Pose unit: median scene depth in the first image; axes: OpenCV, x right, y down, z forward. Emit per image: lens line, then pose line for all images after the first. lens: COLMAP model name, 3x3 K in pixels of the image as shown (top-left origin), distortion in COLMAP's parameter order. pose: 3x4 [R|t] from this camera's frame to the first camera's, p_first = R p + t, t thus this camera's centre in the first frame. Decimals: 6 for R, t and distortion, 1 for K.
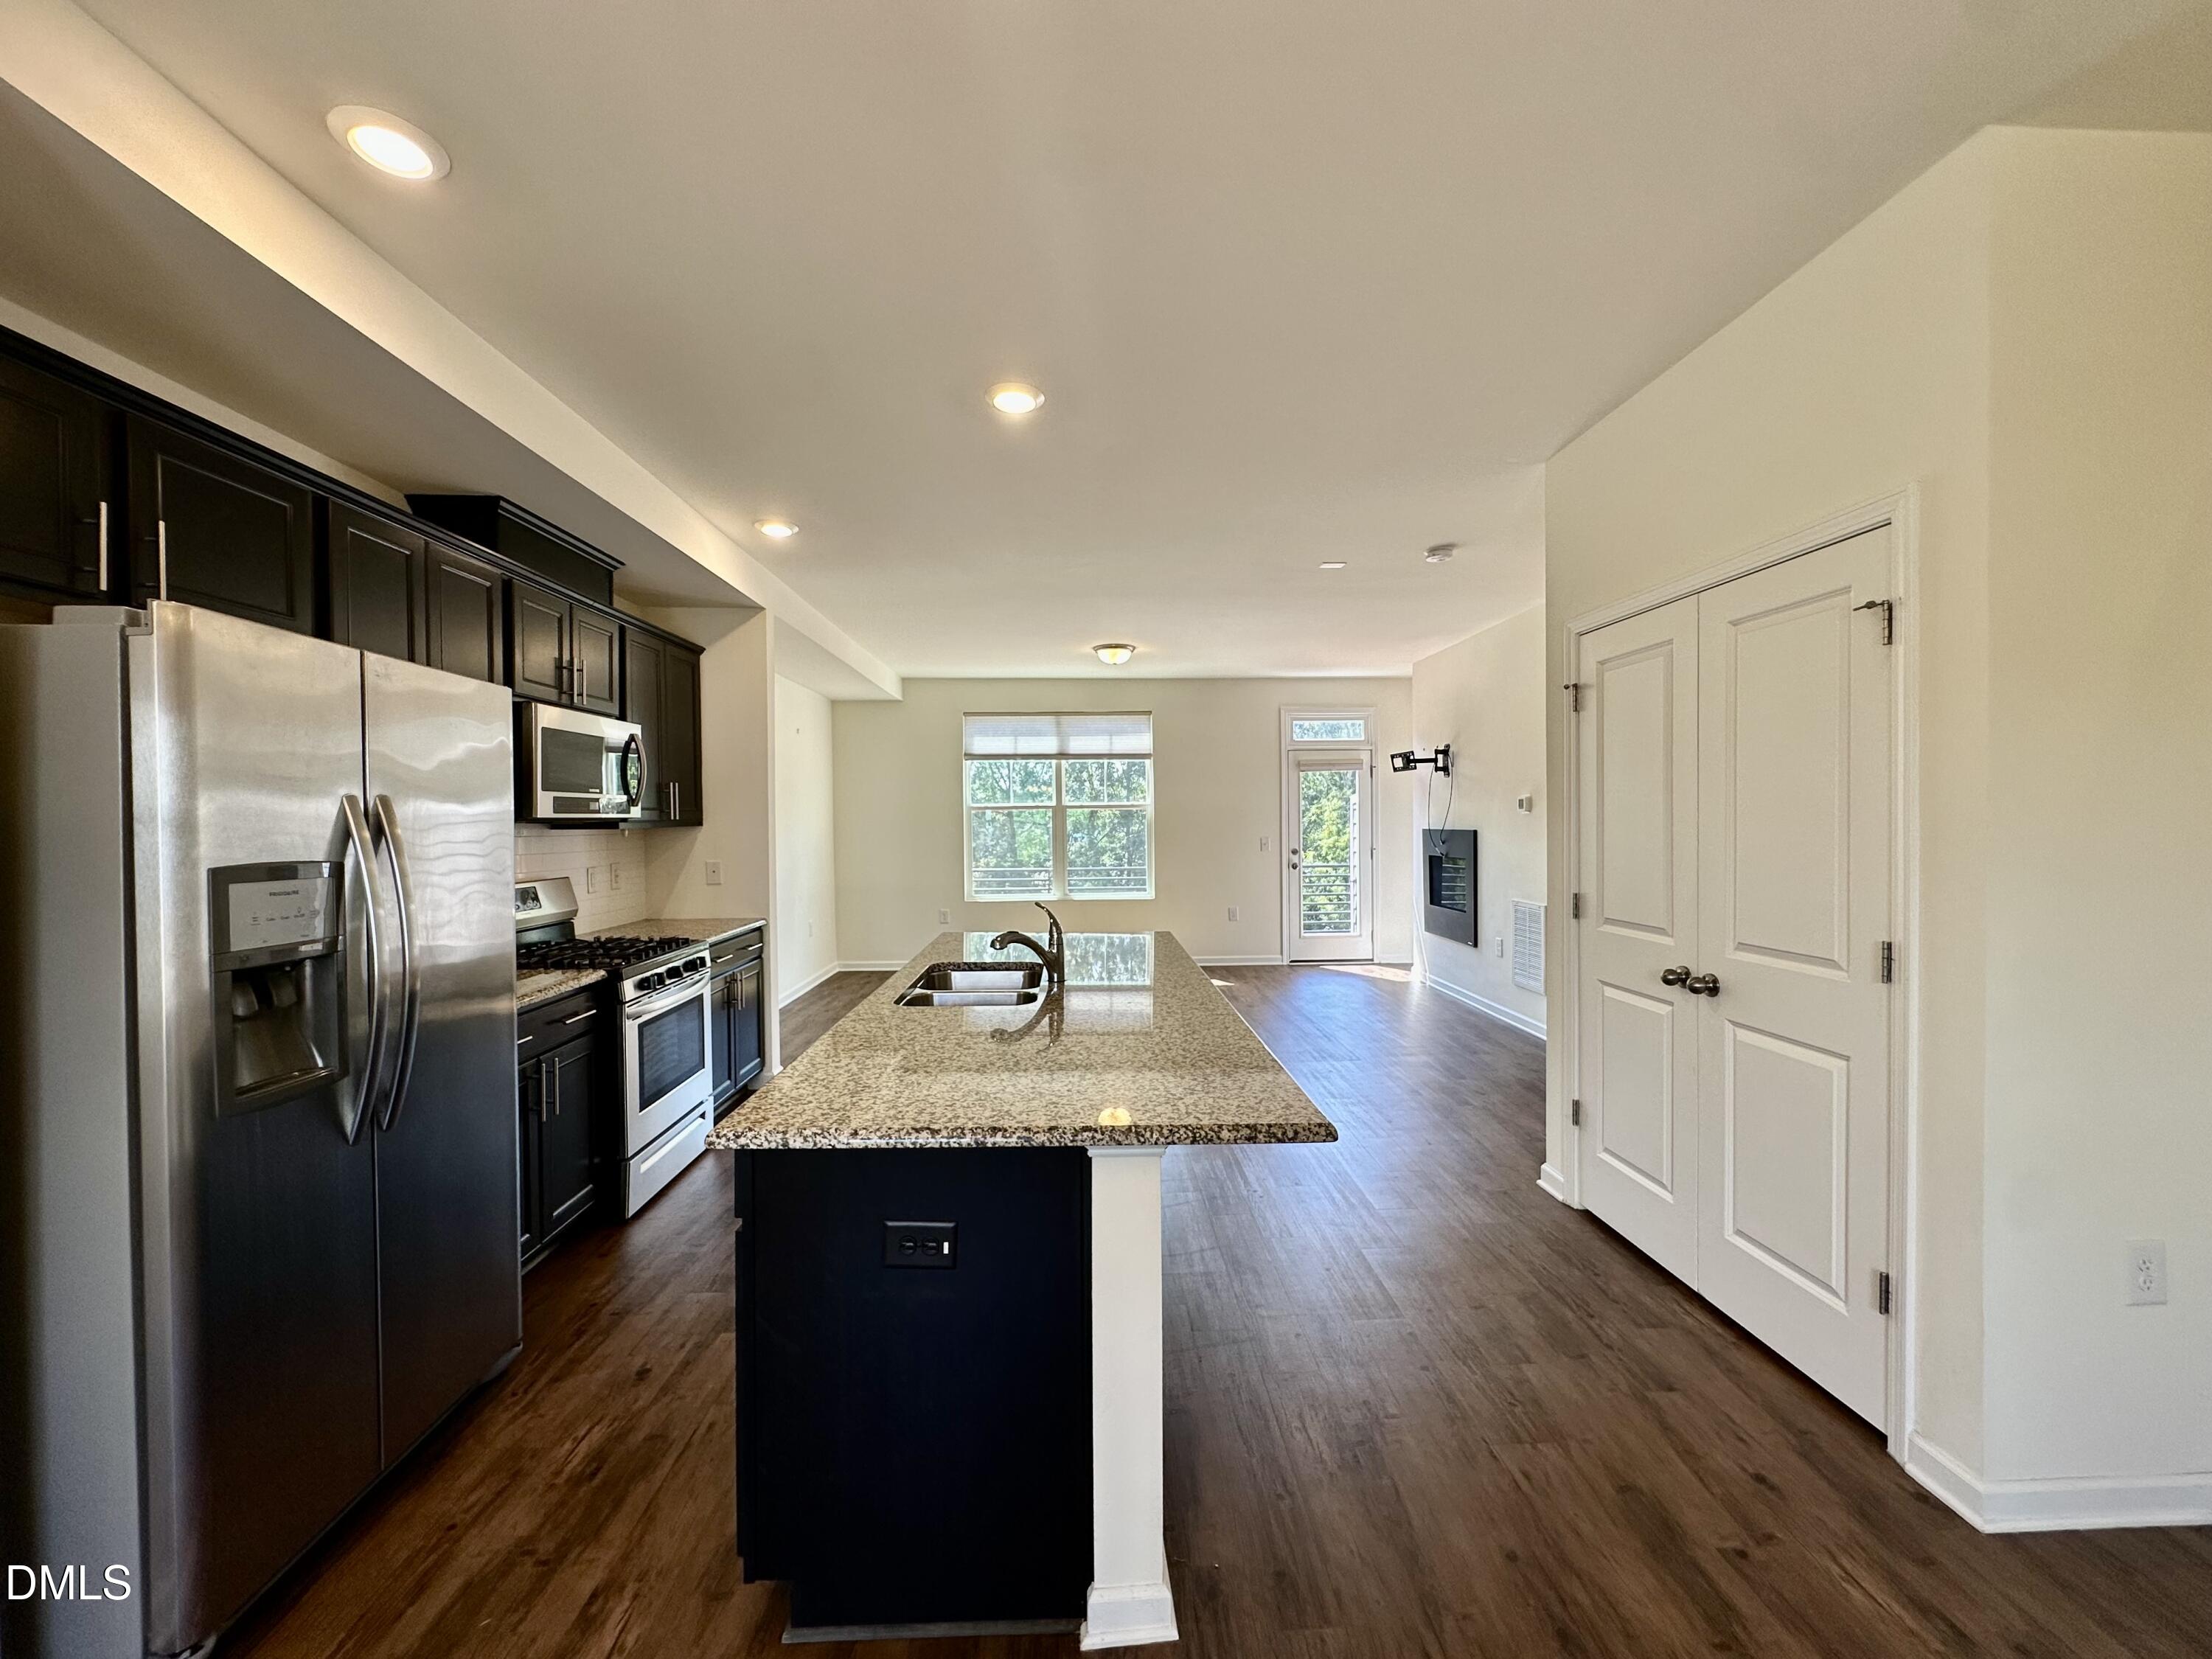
lens RADIAL K [[885.6, 0, 1106.2], [0, 885.6, 832.5], [0, 0, 1]] dist [-0.004476, 0.000685]
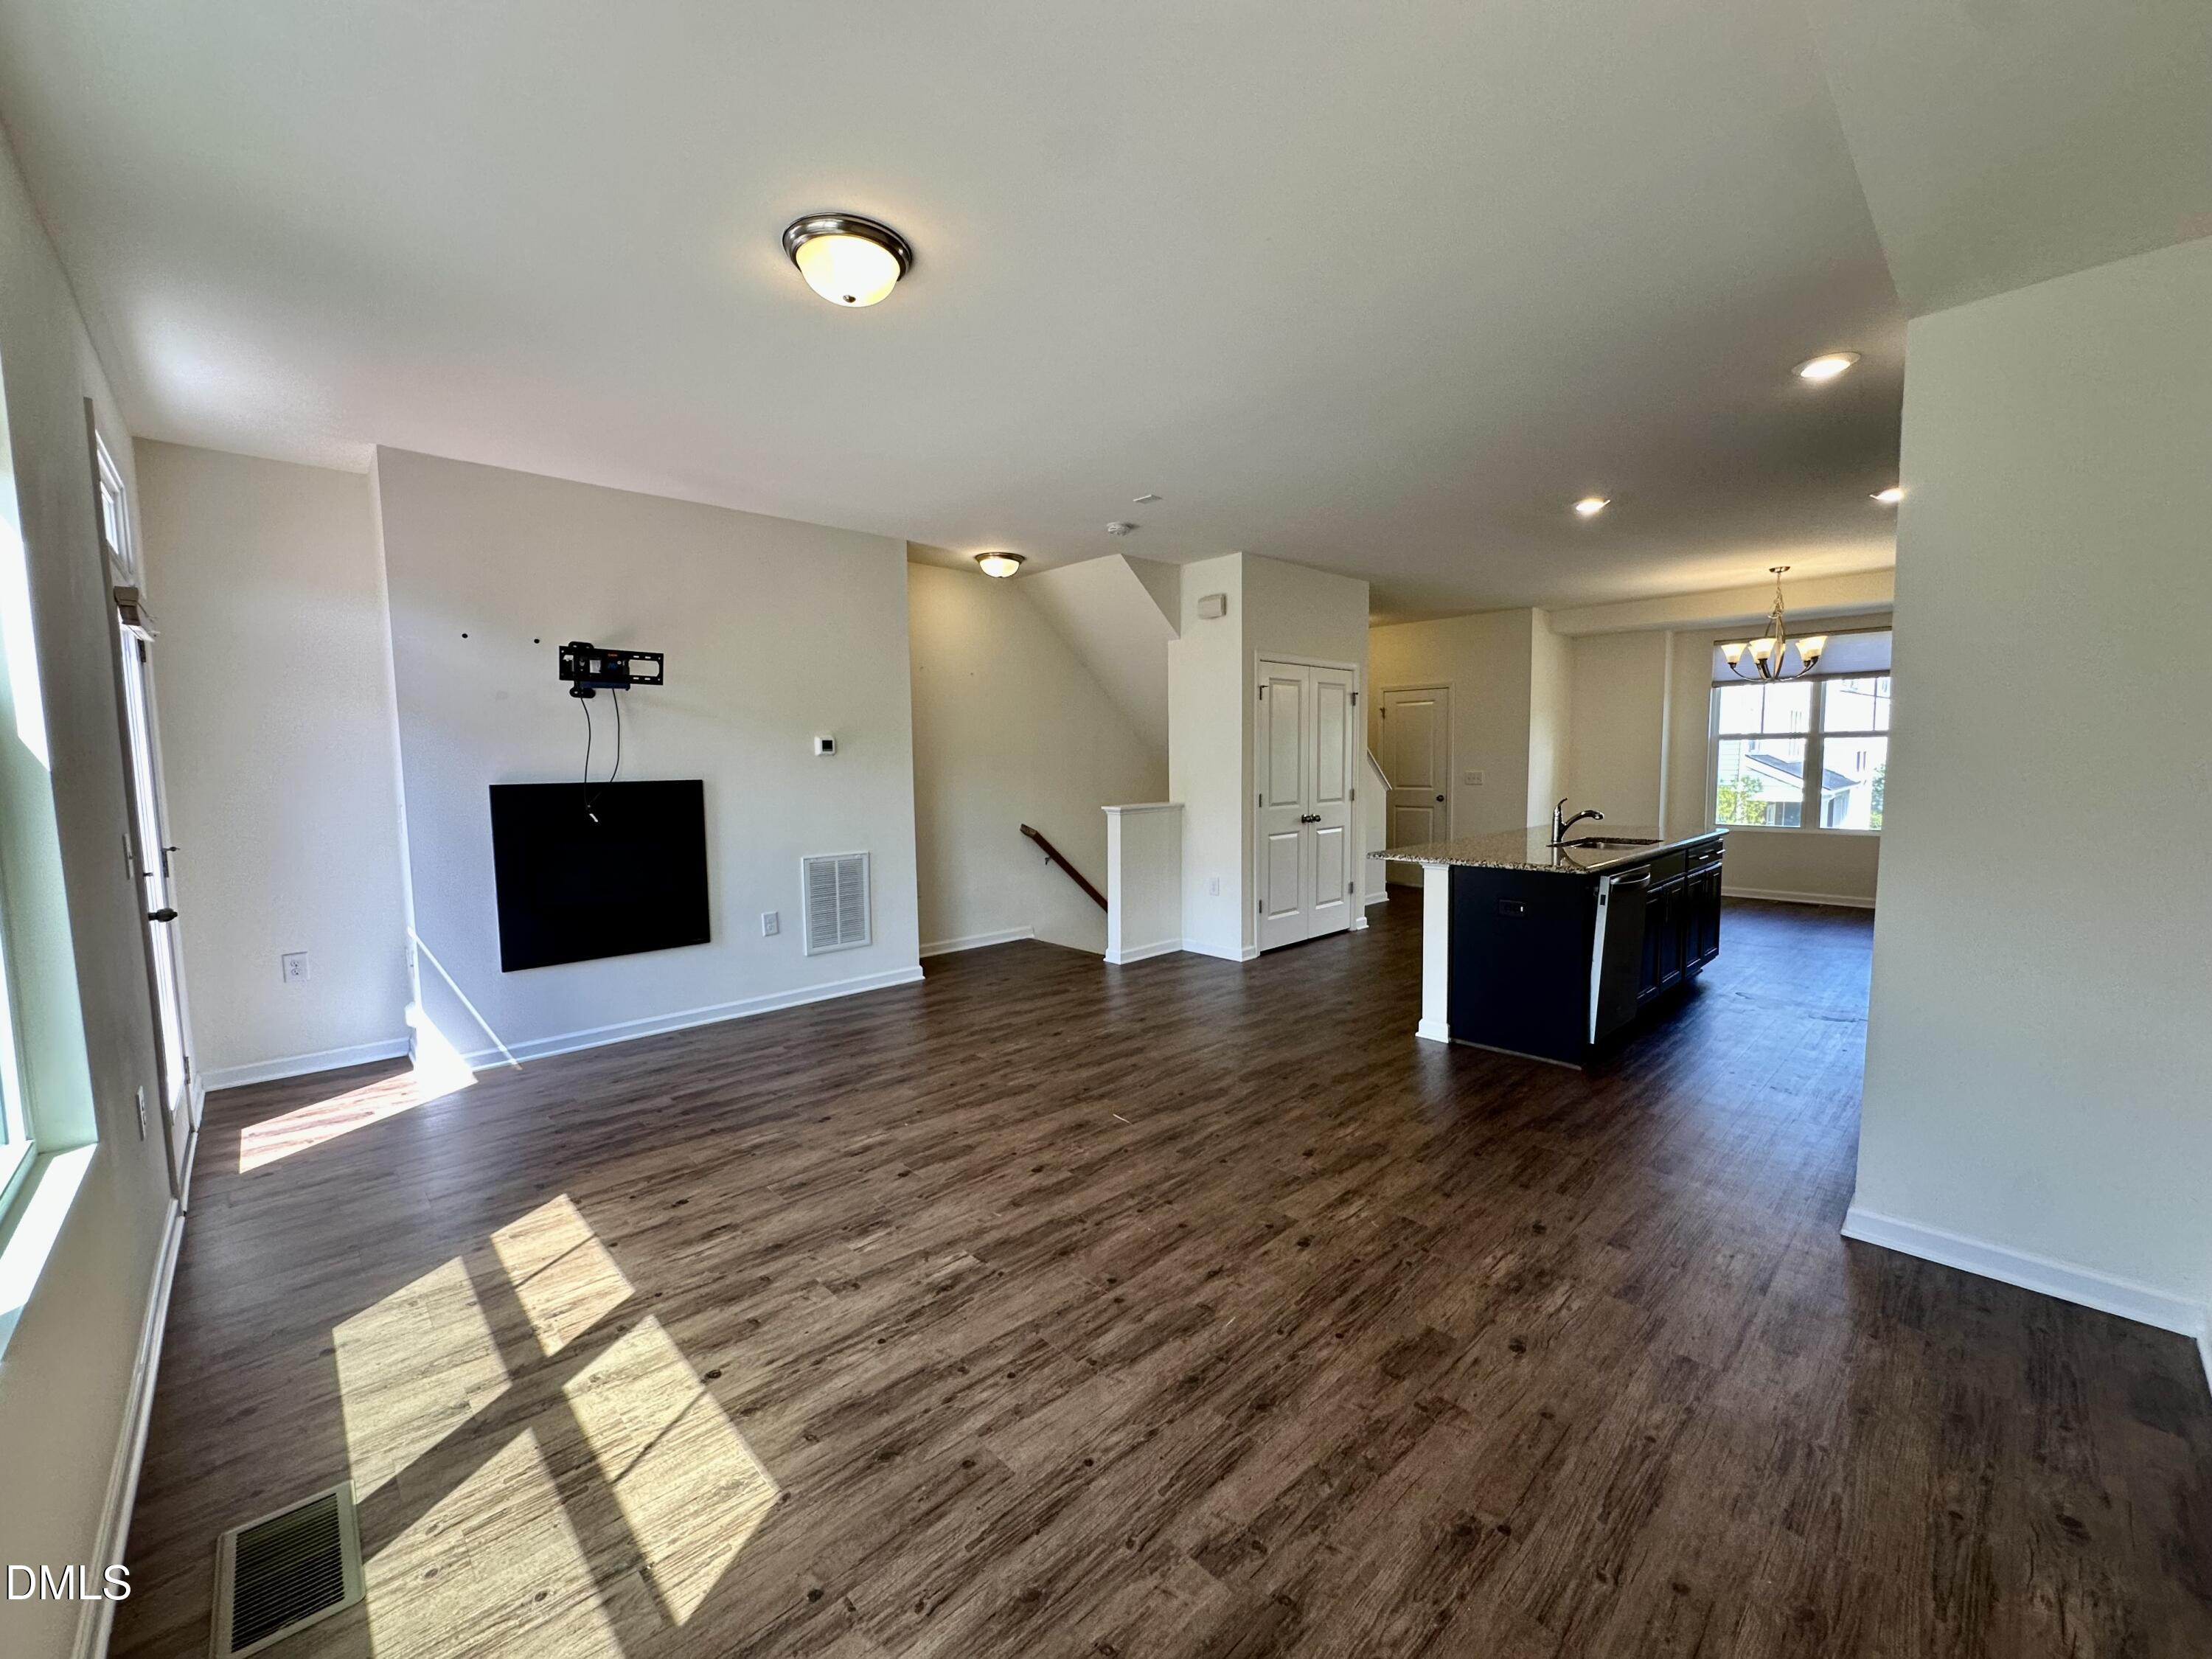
lens RADIAL K [[885.6, 0, 1102.0], [0, 885.6, 826.7], [0, 0, 1]] dist [-0.004476, 0.000685]
pose [[-0.662869, -0.042378, 0.747535, -0.321239], [0.029121, 0.996182, 0.082296, -0.013933], [-0.748168, 0.076321, -0.659105, 1.180777]]
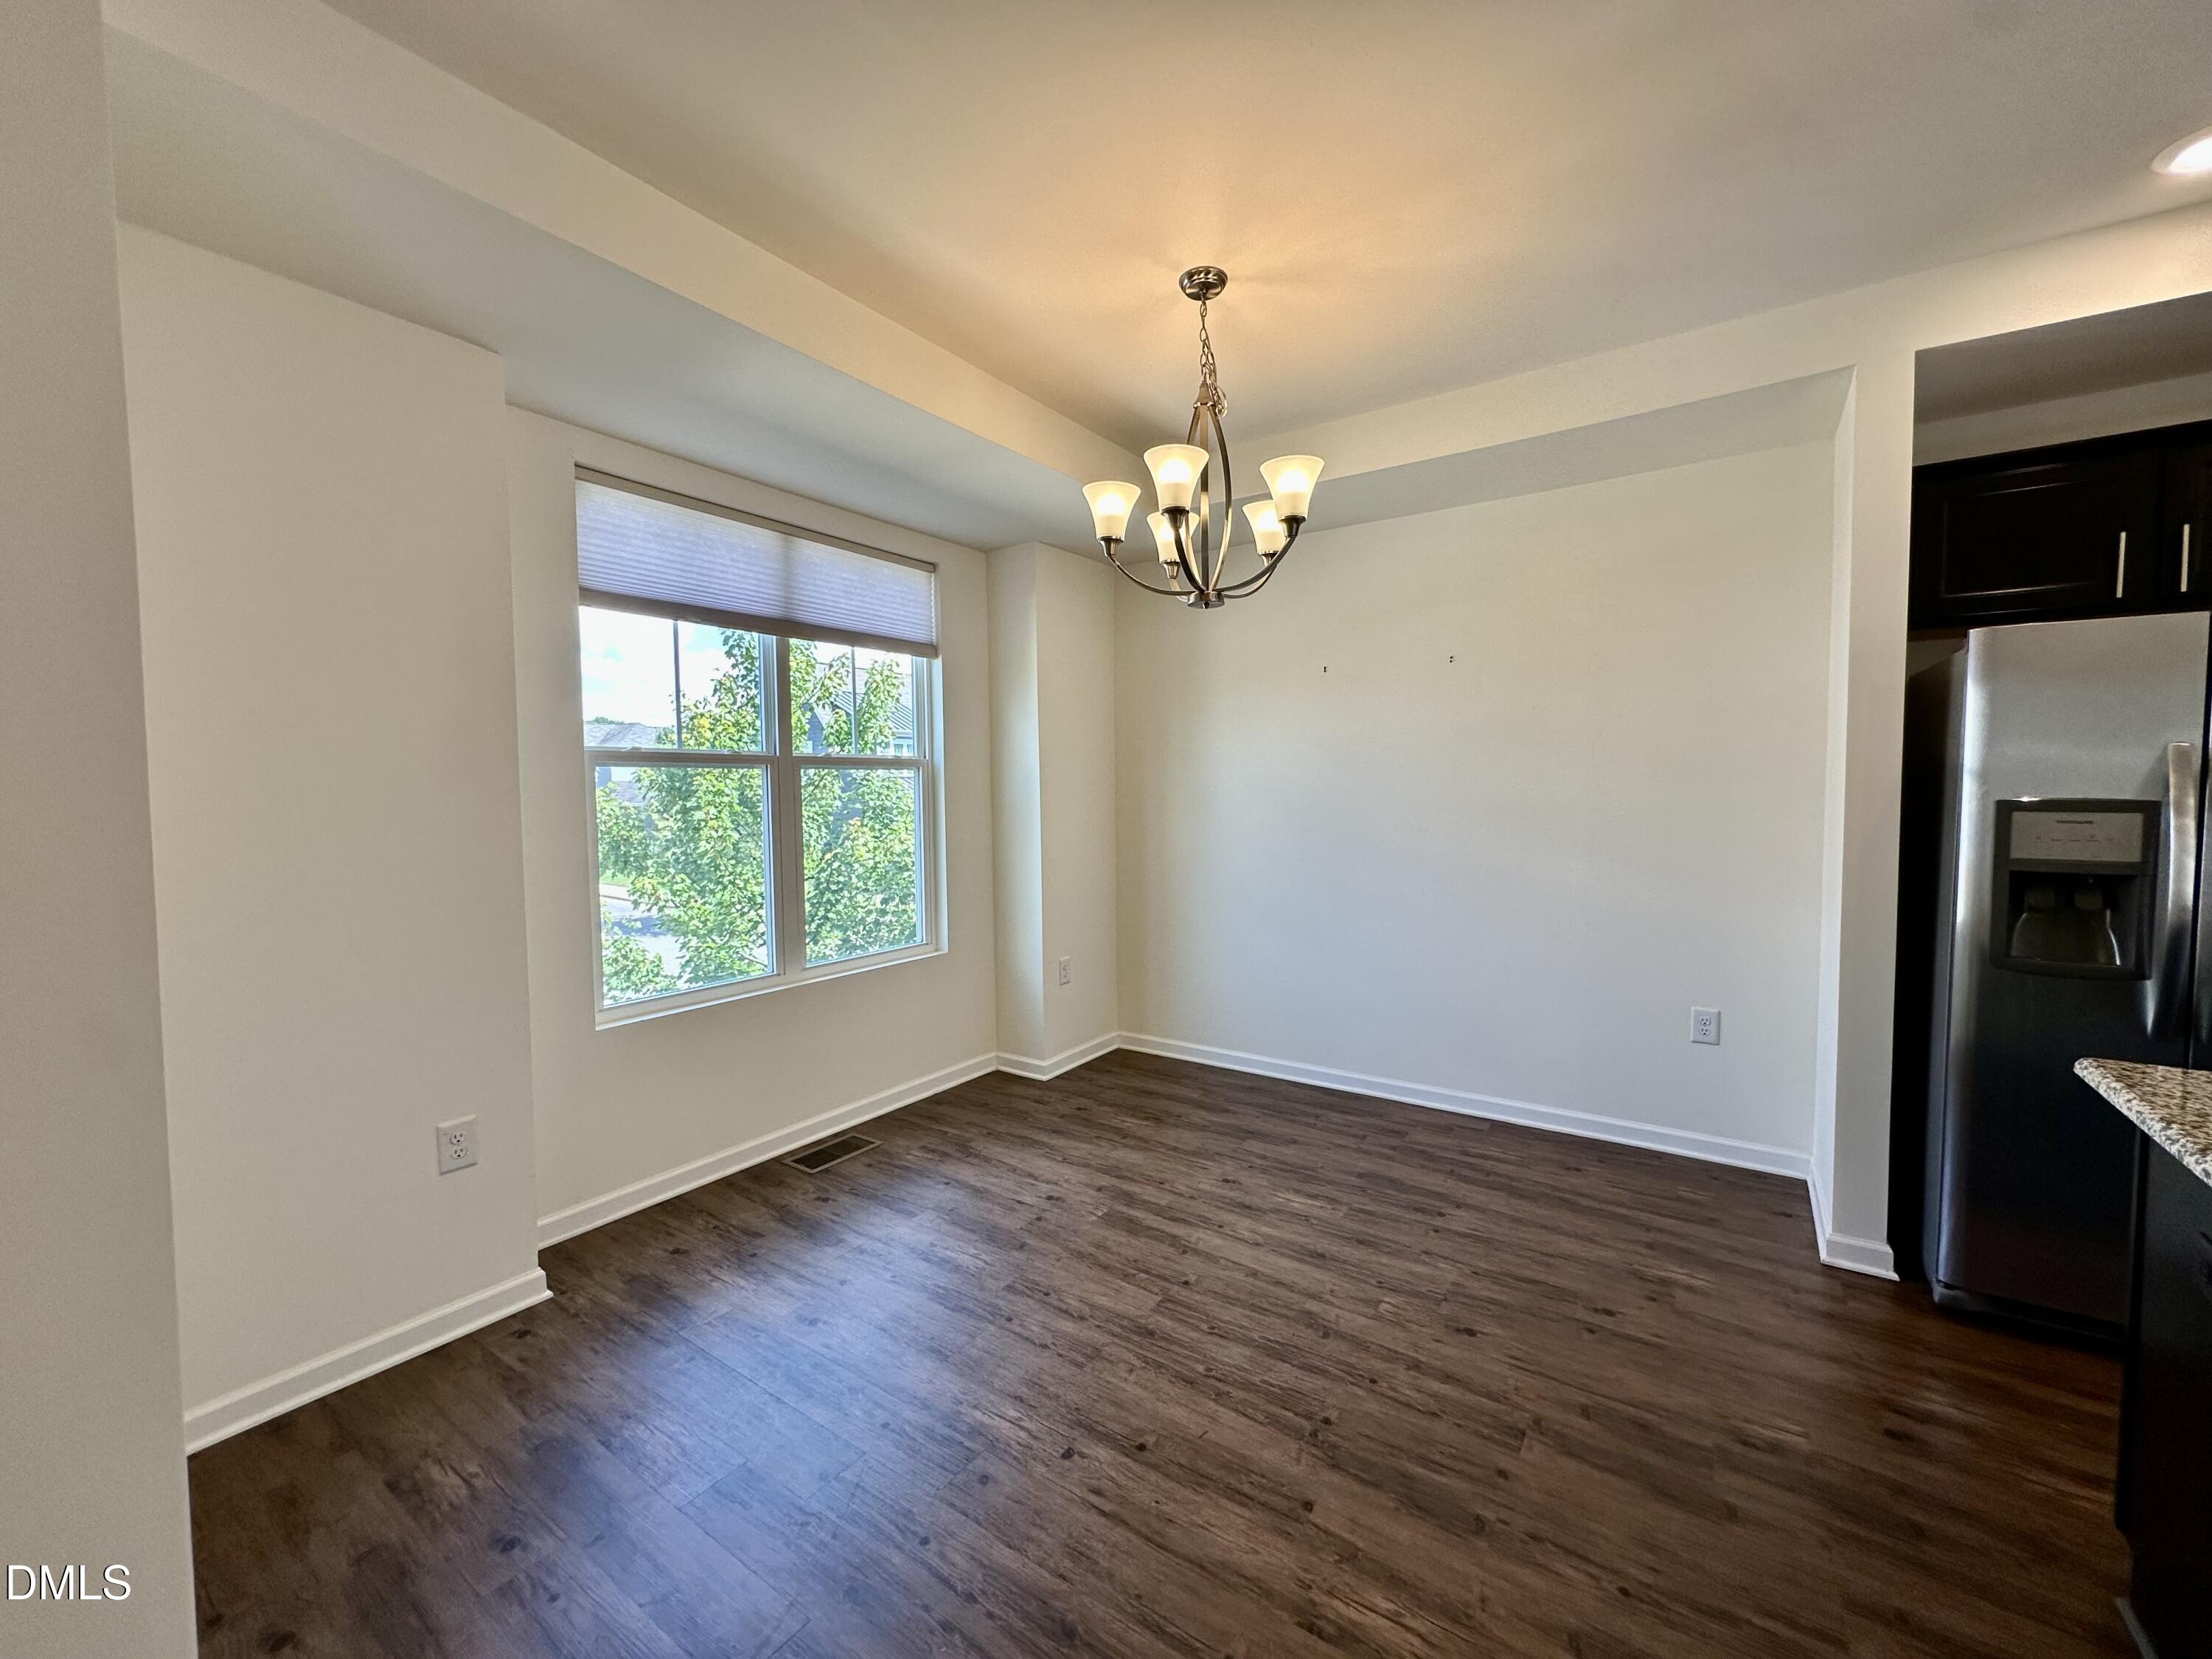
lens RADIAL K [[885.6, 0, 1113.3], [0, 885.6, 822.5], [0, 0, 1]] dist [-0.004476, 0.000685]
pose [[-0.590984, 0.044969, -0.805429, 0.235704], [0.002919, 0.998558, 0.053610, -0.001682], [0.806678, 0.029331, -0.590263, 0.145828]]
